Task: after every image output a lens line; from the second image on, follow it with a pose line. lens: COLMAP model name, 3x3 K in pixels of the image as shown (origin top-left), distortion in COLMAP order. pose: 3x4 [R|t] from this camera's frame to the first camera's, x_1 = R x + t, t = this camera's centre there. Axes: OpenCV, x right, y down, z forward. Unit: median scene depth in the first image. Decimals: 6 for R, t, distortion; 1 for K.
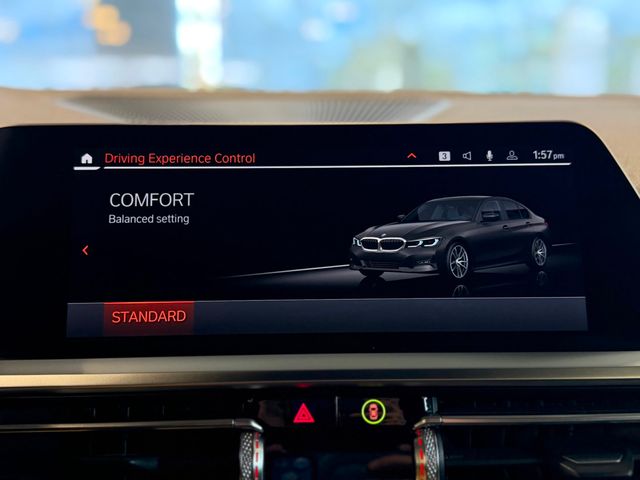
lens RADIAL K [[685.7, 0, 316.6], [0, 685.7, 245.1], [0, 0, 1]] dist [-0.006697, 0.000000]
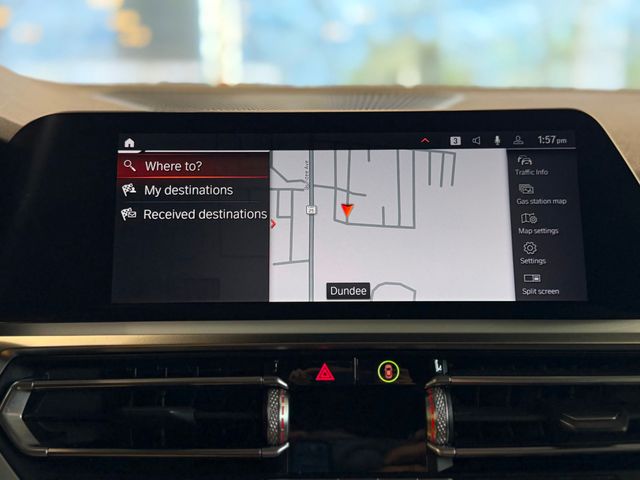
lens RADIAL K [[685.7, 0, 315.3], [0, 685.7, 244.9], [0, 0, 1]] dist [-0.006697, 0.000000]
pose [[0.999516, 0.003756, -0.030869, -0.001323], [-0.003843, 0.999989, -0.002748, 0.040326], [0.030858, 0.002865, 0.999520, -0.095028]]
